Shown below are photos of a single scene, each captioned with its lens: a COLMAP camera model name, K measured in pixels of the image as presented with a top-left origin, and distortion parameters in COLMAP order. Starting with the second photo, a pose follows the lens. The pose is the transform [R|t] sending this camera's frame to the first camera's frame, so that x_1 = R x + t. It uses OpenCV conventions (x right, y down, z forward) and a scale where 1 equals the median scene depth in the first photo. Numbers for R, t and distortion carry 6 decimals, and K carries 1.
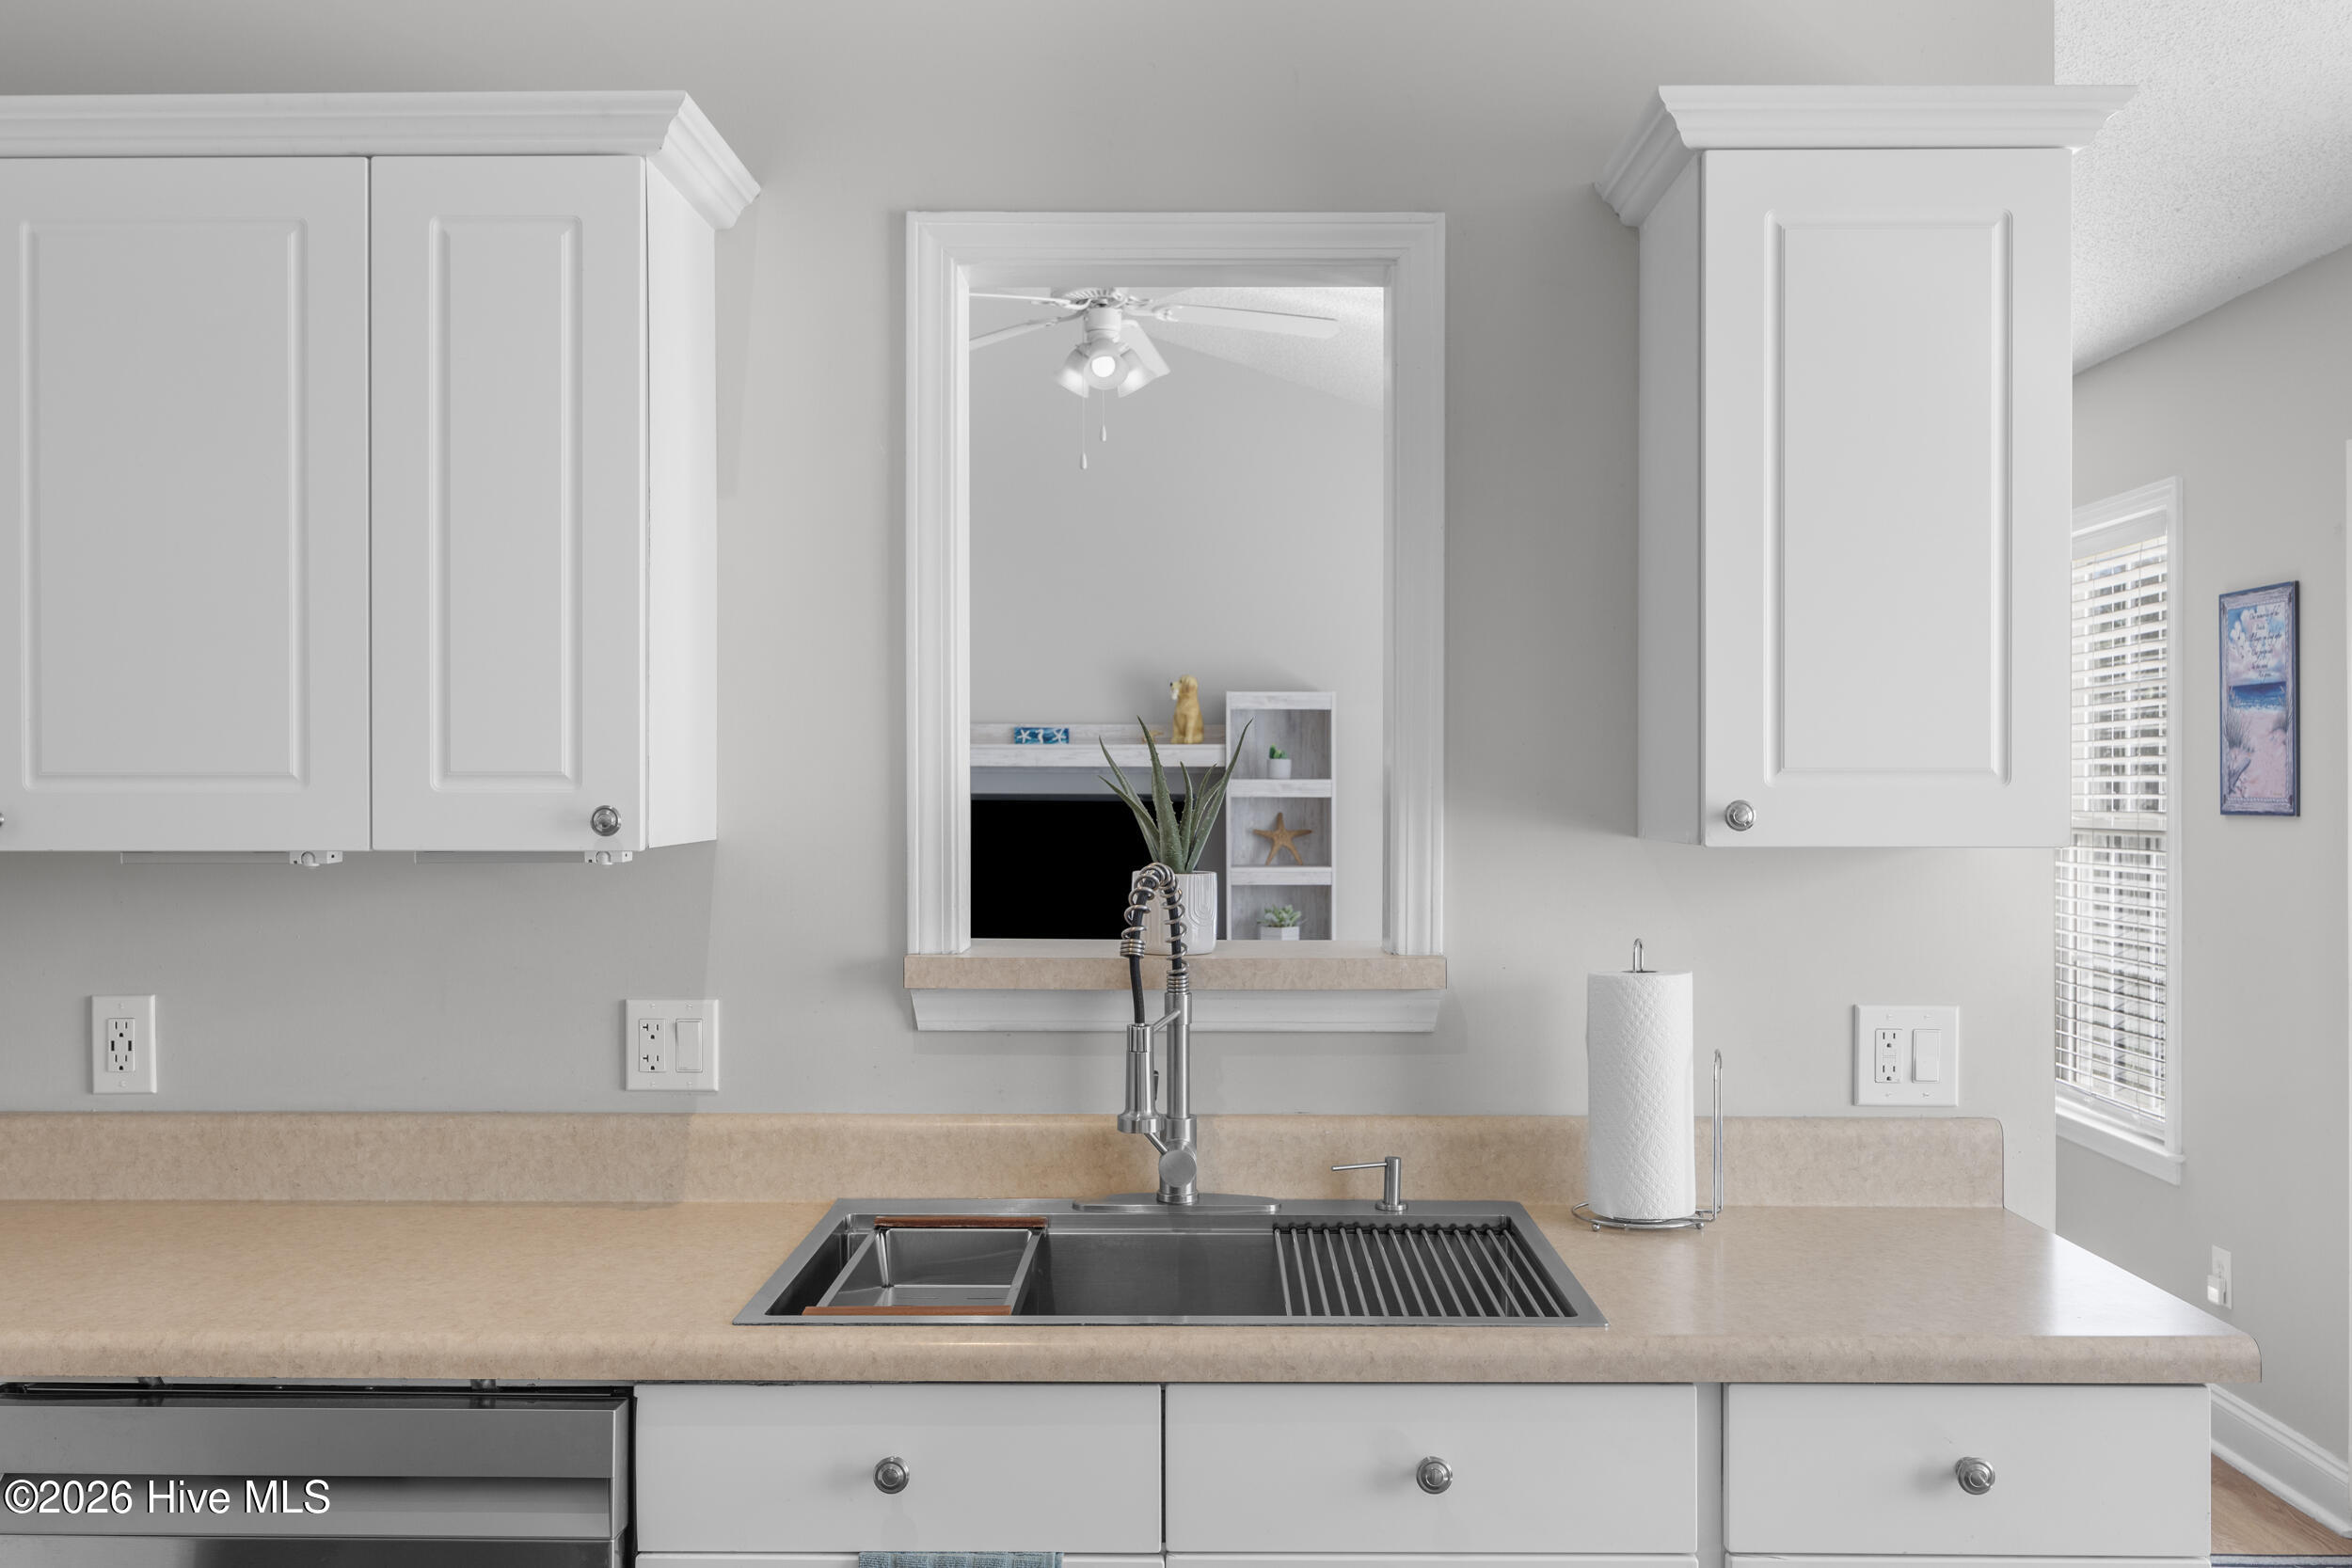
lens RADIAL K [[2018.4, 0, 1176.0], [0, 2018.4, 784.0], [0, 0, 1]] dist [0.001855, 0.001772]
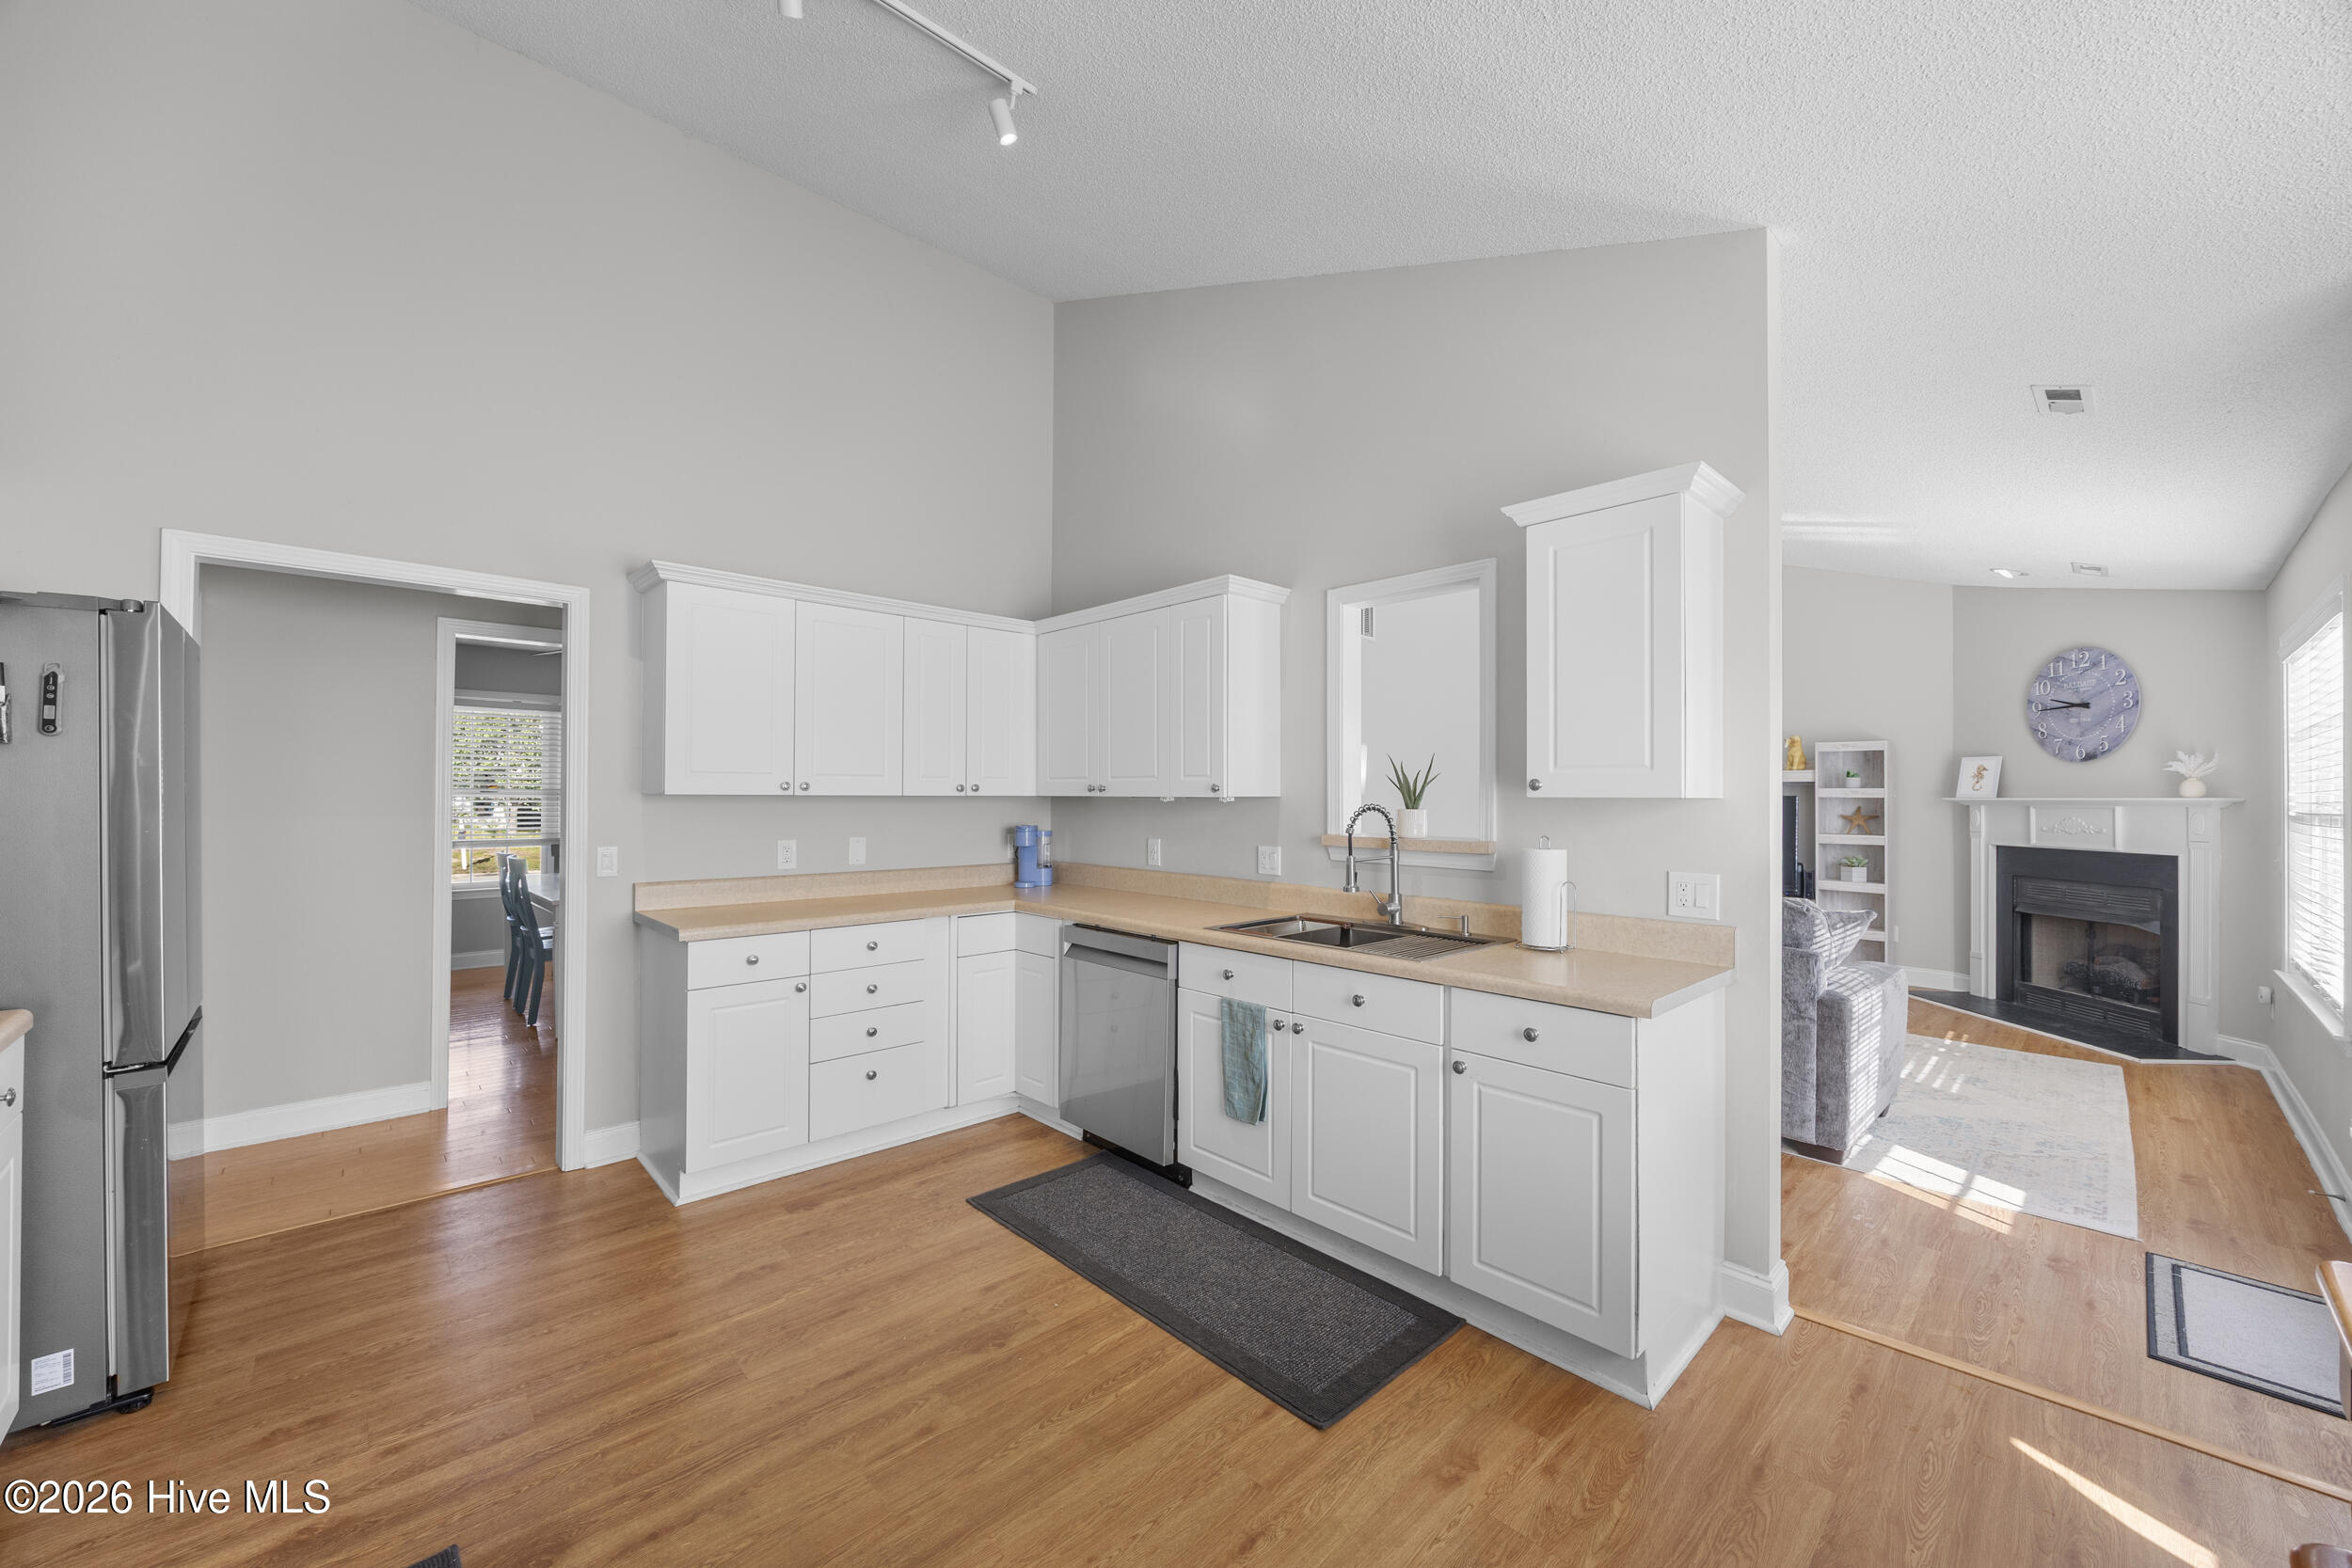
lens RADIAL K [[891.4, 0, 1176.0], [0, 891.4, 784.0], [0, 0, 1]] dist [-0.003796, -0.000404]
pose [[0.697148, -0.005811, -0.716904, 0.665061], [-0.005727, 0.999890, -0.013674, 0.028074], [0.716905, 0.013639, 0.697038, -0.096561]]
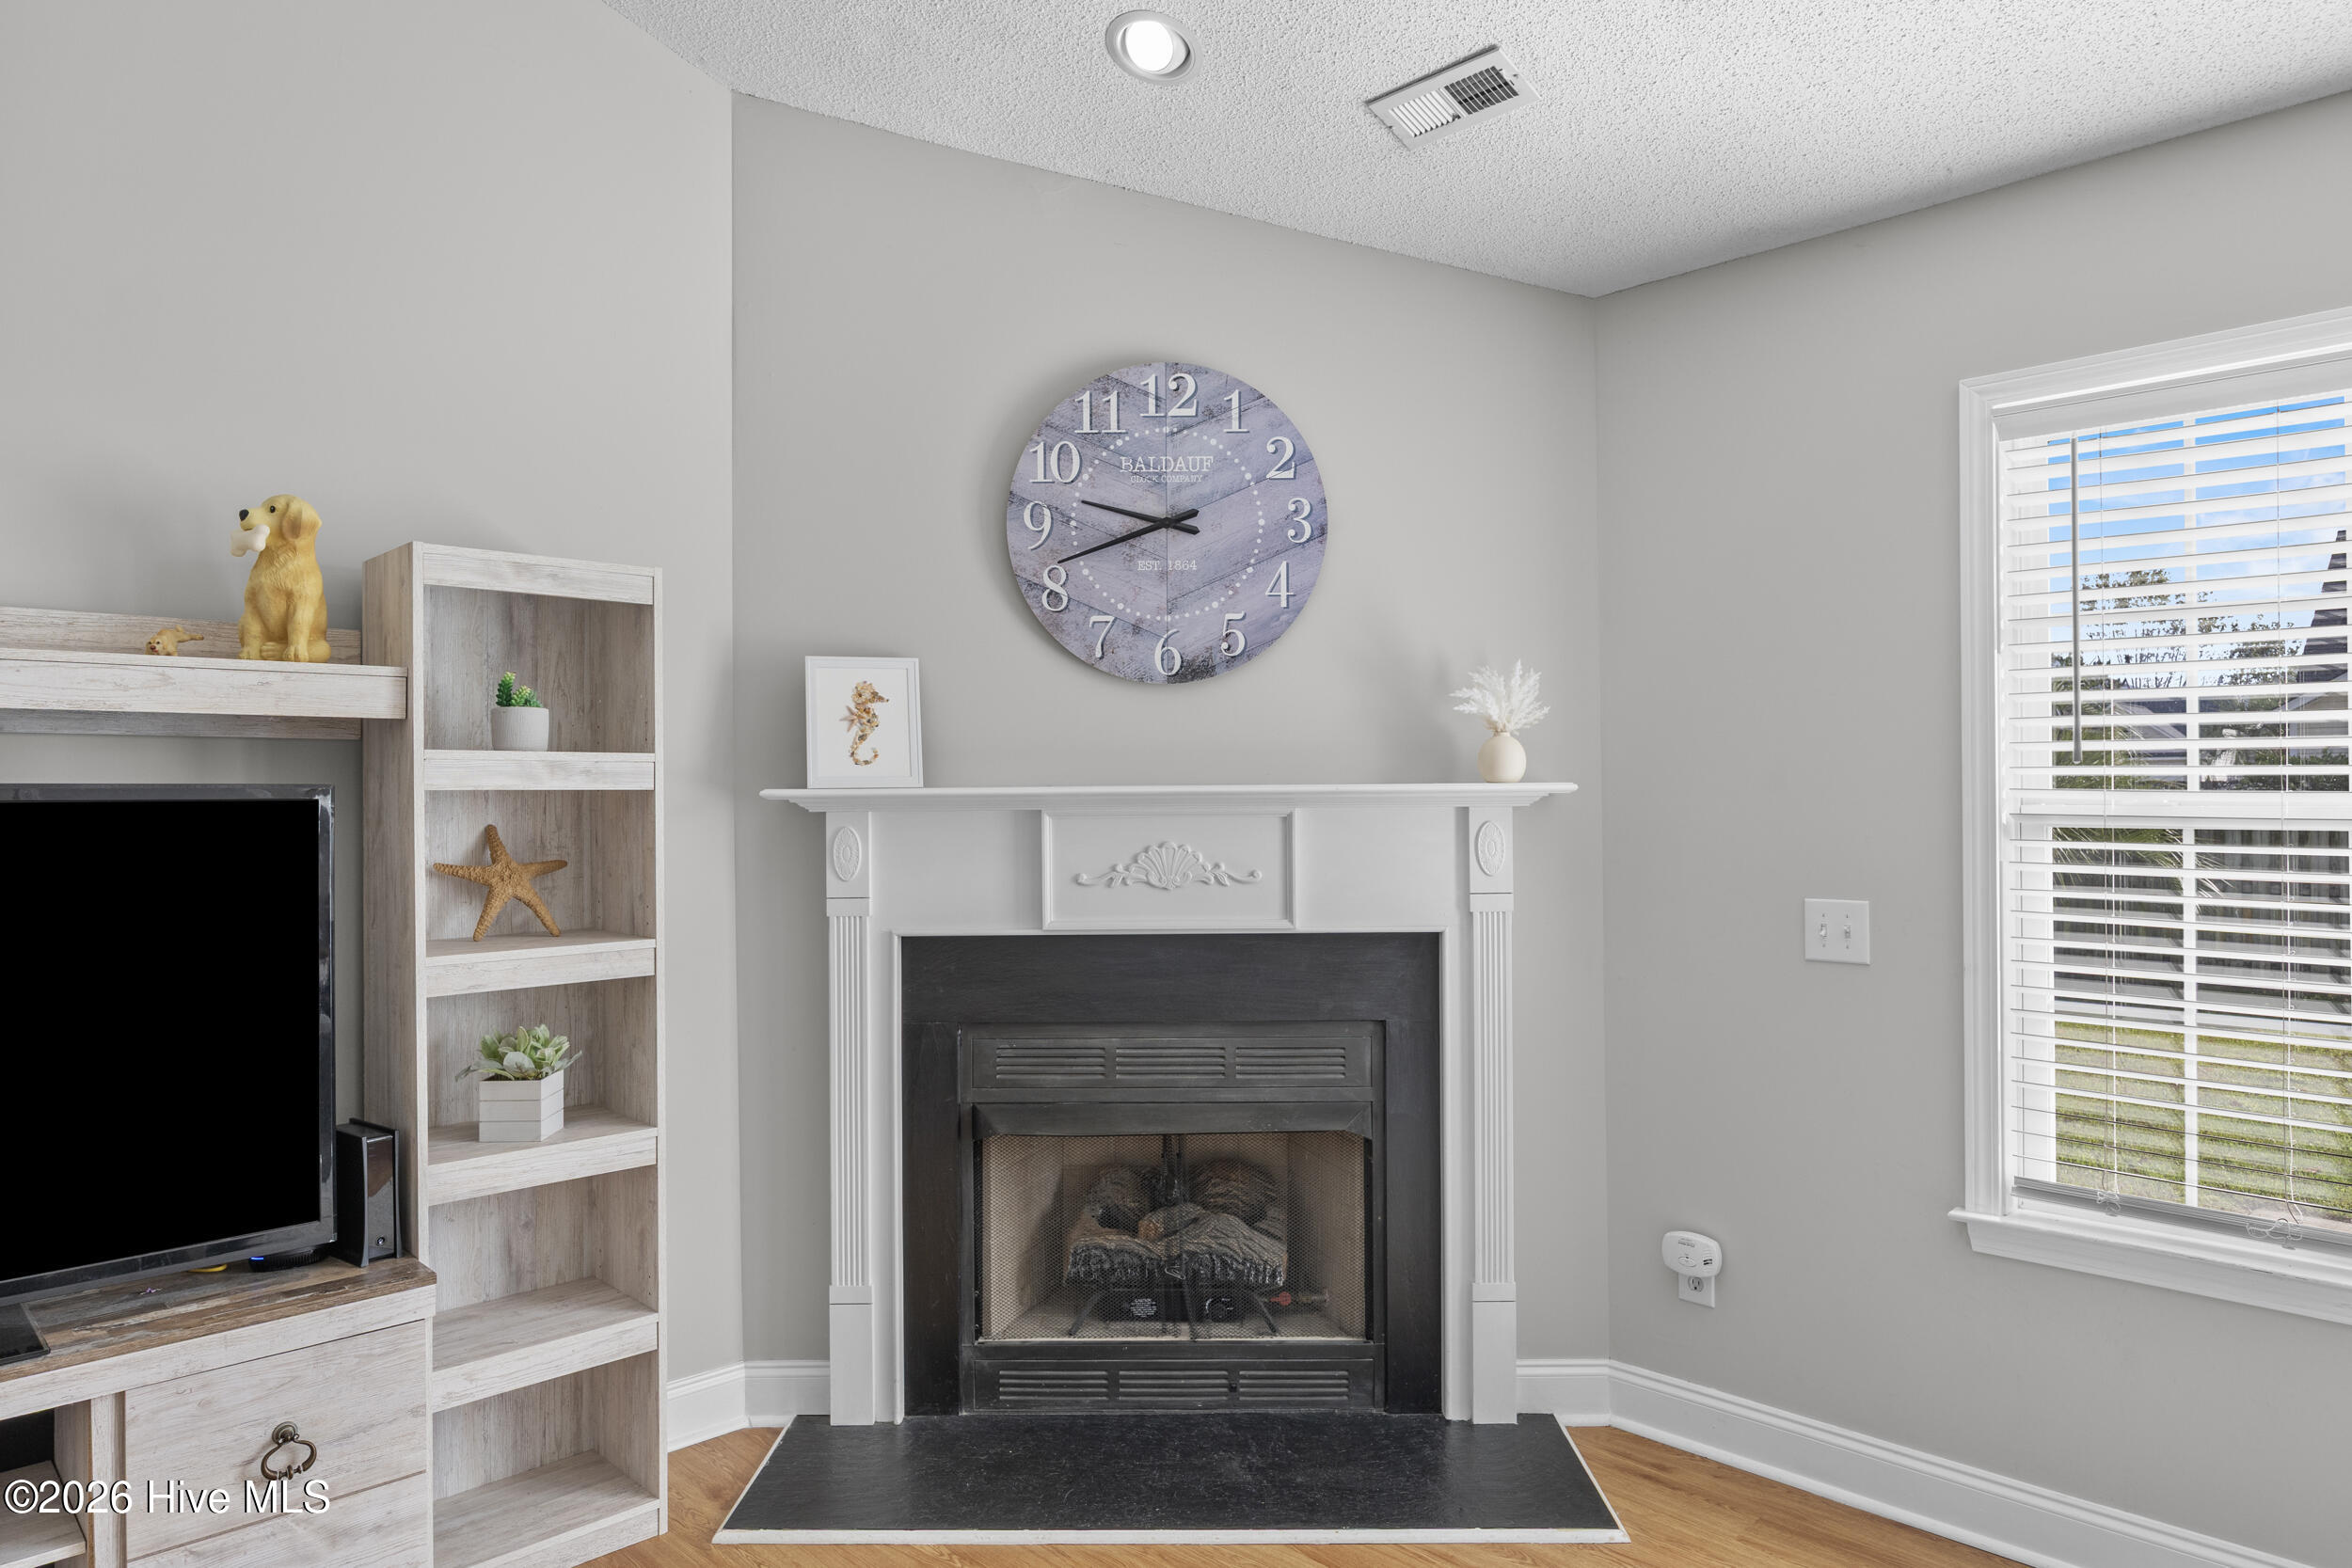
lens RADIAL K [[1459.9, 0, 1176.0], [0, 1459.9, 784.0], [0, 0, 1]] dist [-0.000899, 0.000038]
pose [[0.699089, -0.003010, 0.715028, -0.261466], [0.006271, 0.999978, -0.001922, 0.020661], [-0.715007, 0.005827, 0.699093, 2.148946]]
